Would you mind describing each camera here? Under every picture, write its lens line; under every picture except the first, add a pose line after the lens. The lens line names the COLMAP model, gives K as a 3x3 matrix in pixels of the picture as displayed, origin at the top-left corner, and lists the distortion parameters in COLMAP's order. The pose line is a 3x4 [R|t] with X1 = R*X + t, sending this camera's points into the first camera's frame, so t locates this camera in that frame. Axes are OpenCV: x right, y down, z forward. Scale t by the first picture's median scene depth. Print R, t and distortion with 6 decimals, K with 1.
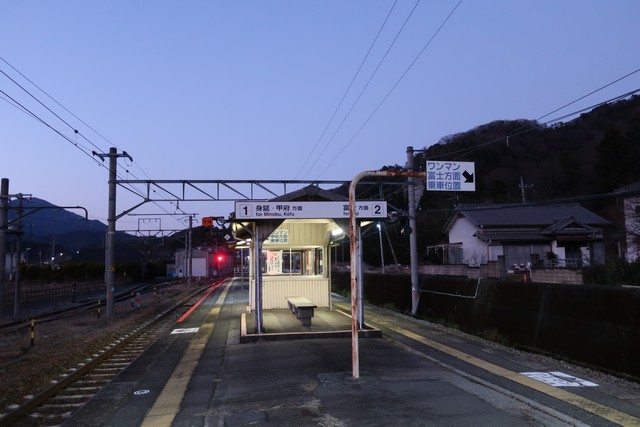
lens RADIAL K [[500.5, 0, 320.0], [0, 500.5, 213.5], [0, 0, 1]] dist [-0.004755, 0.002529]
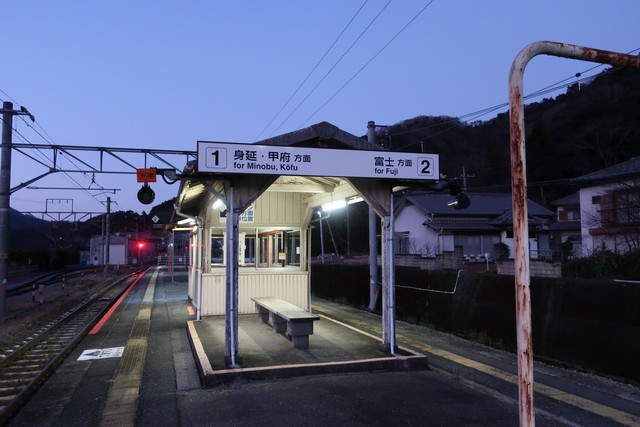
lens RADIAL K [[500.5, 0, 320.0], [0, 500.5, 213.5], [0, 0, 1]] dist [-0.004755, 0.002529]
pose [[0.988762, 0.022597, 0.147781, -0.040729], [-0.025772, 0.999476, 0.019601, 0.015755], [-0.147260, -0.023189, 0.988826, 0.146686]]
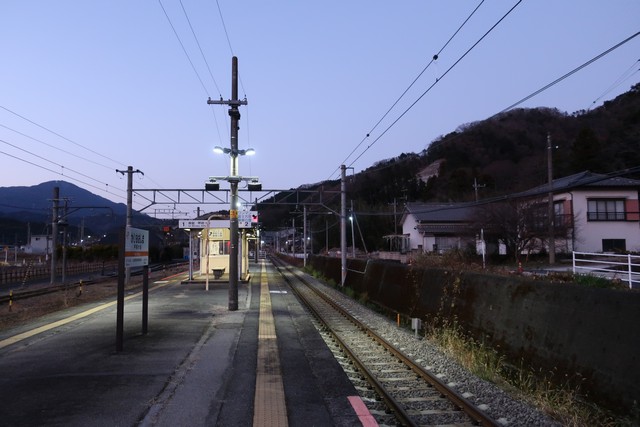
lens RADIAL K [[500.5, 0, 320.0], [0, 500.5, 213.5], [0, 0, 1]] dist [-0.004755, 0.002529]
pose [[0.998993, 0.011914, -0.043255, 0.193617], [-0.010638, 0.999505, 0.029620, -0.044290], [0.043587, -0.029130, 0.998625, -0.412259]]
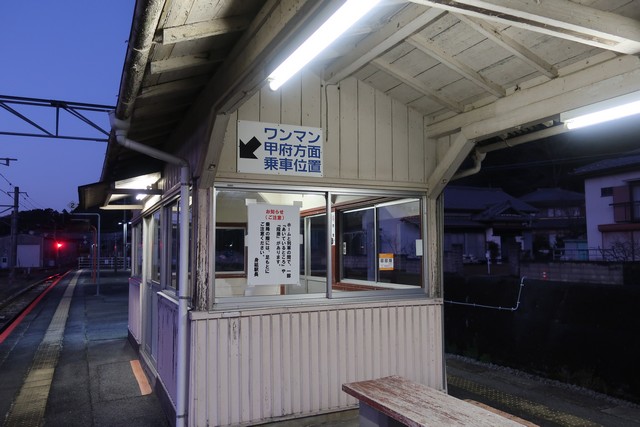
lens RADIAL K [[500.5, 0, 320.0], [0, 500.5, 213.5], [0, 0, 1]] dist [-0.004755, 0.002529]
pose [[0.960101, 0.030450, 0.277992, -0.076236], [-0.035983, 0.999242, 0.014822, 0.040516], [-0.277330, -0.024233, 0.960469, 0.389710]]
